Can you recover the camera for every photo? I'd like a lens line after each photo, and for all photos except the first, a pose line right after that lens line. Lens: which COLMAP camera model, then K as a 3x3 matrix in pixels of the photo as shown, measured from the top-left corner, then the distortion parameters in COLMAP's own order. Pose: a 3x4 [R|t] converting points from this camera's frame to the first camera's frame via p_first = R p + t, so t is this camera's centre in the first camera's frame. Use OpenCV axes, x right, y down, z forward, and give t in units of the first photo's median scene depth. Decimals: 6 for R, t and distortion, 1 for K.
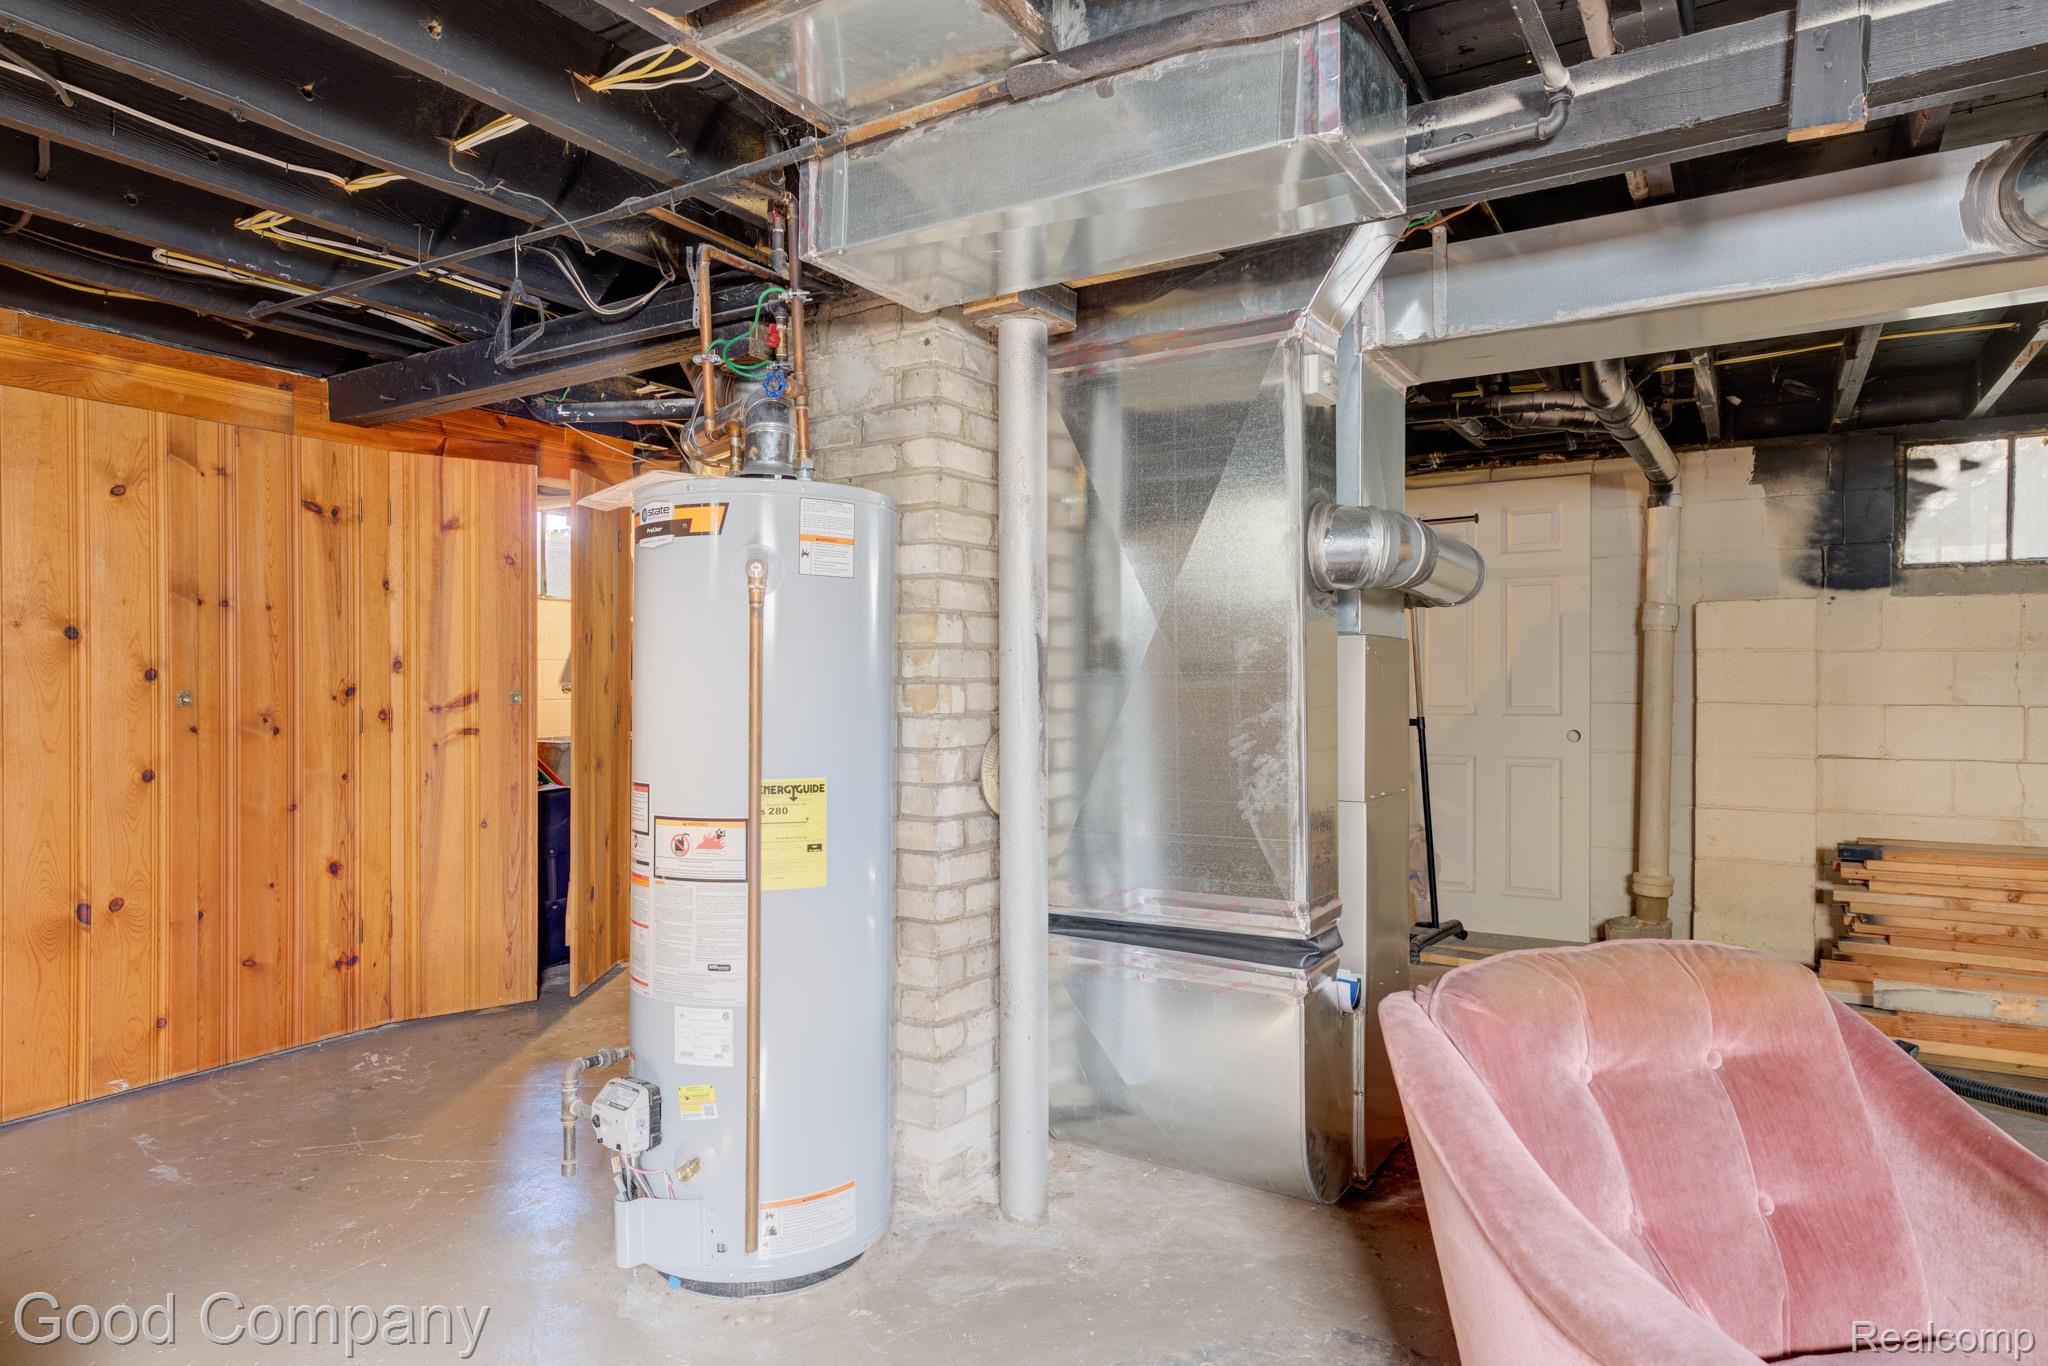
lens RADIAL K [[1197.8, 0, 1026.2], [0, 1197.8, 686.7], [0, 0, 1]] dist [0.005230, 0.004600]
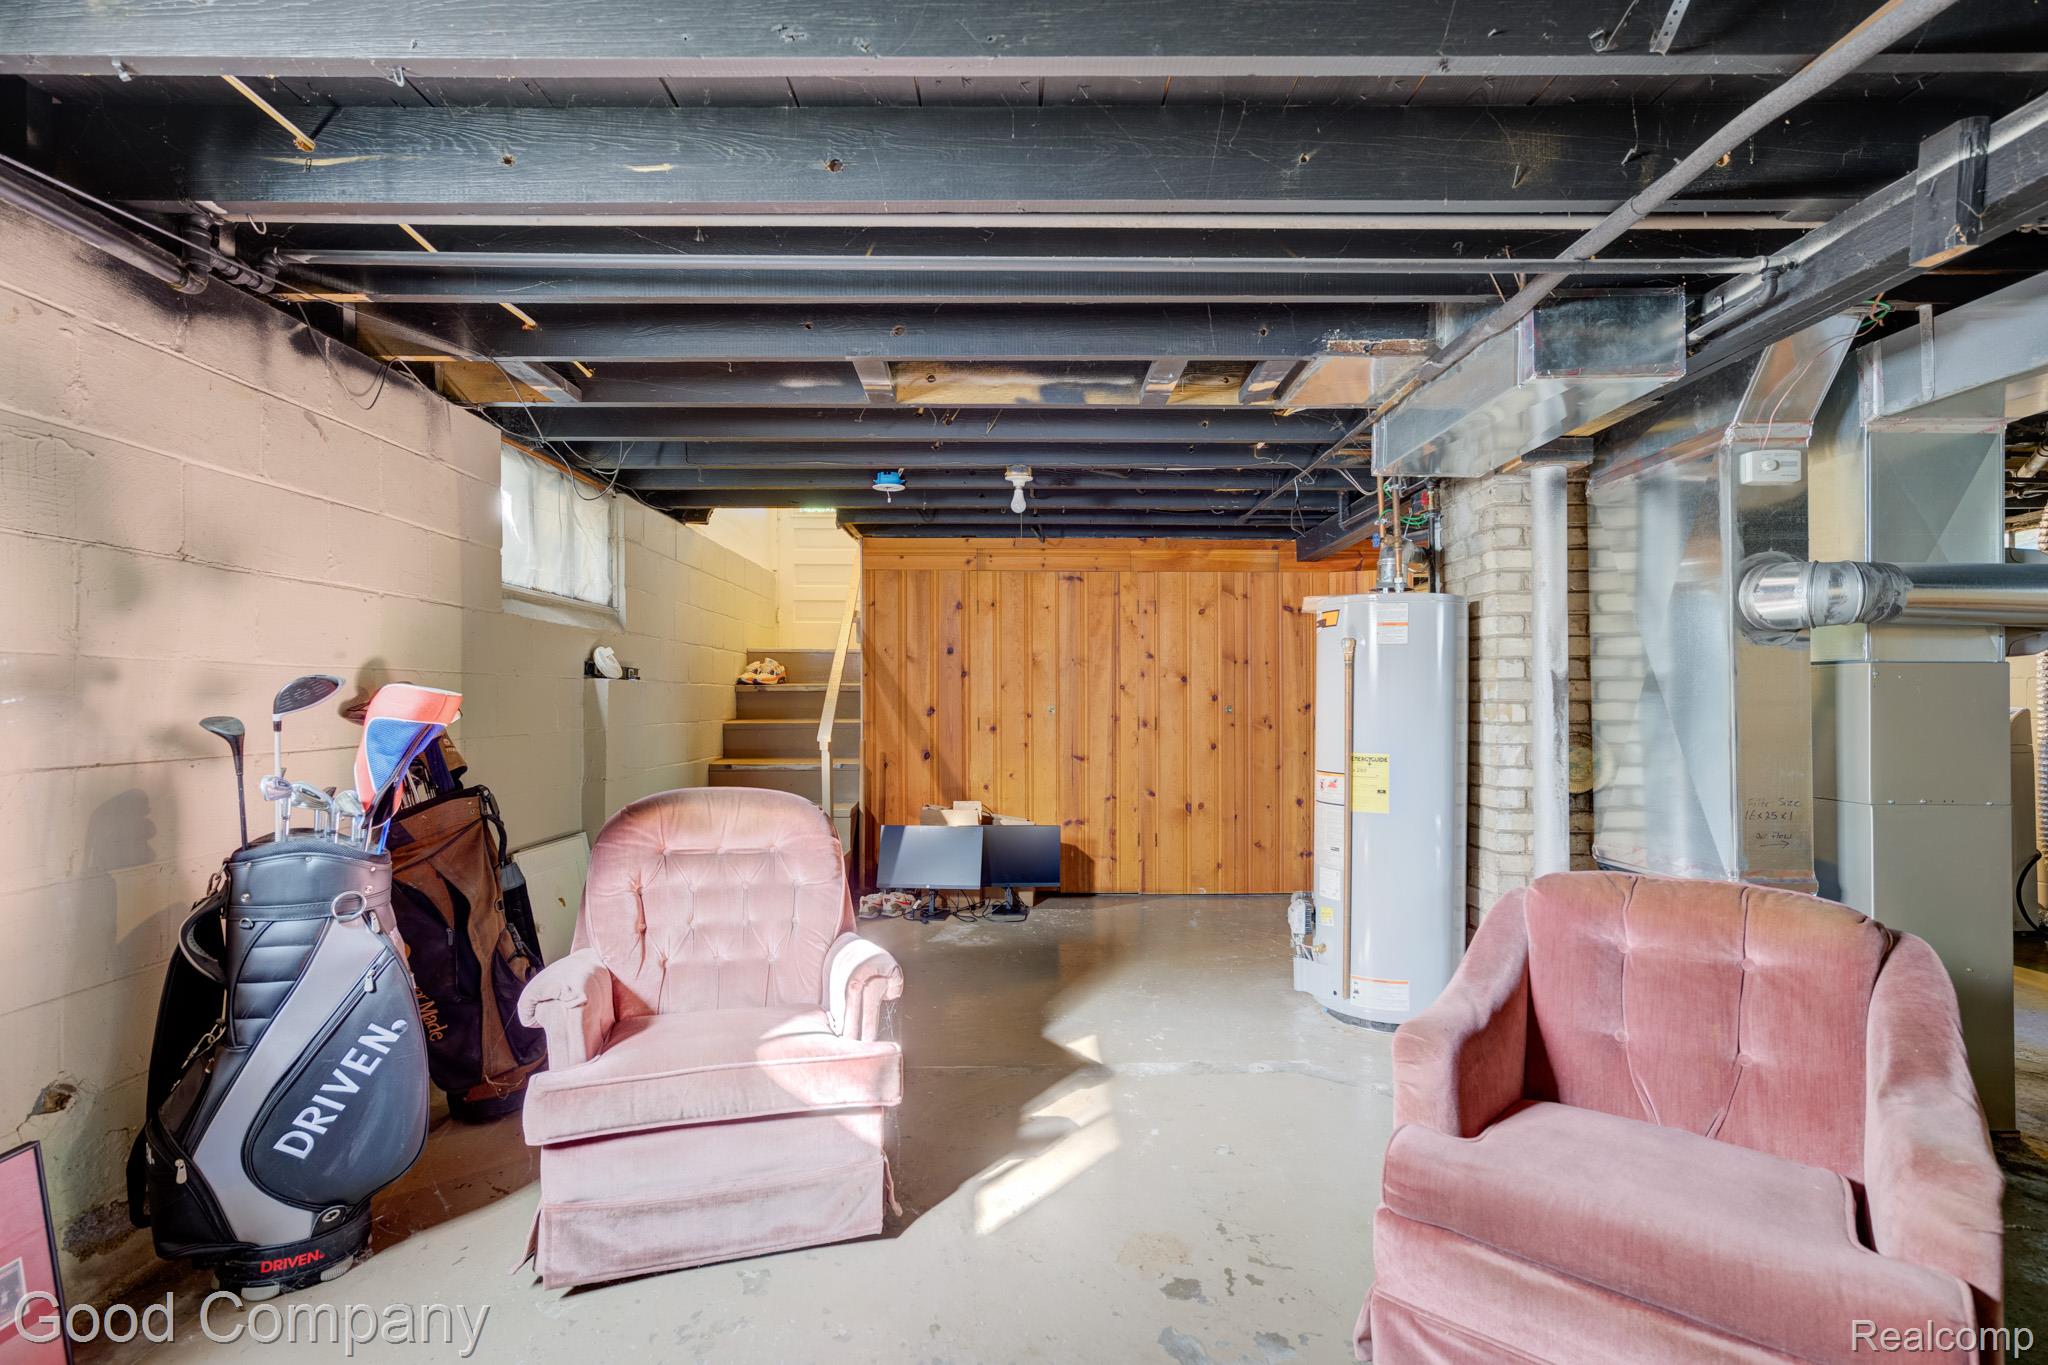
lens RADIAL K [[1000.3, 0, 1023.9], [0, 1000.3, 689.1], [0, 0, 1]] dist [0.000079, -0.000085]
pose [[0.519049, -0.009852, -0.854688, 0.598154], [-0.003572, 0.999900, -0.013695, -0.000360], [0.854737, 0.010162, 0.518962, -0.190022]]
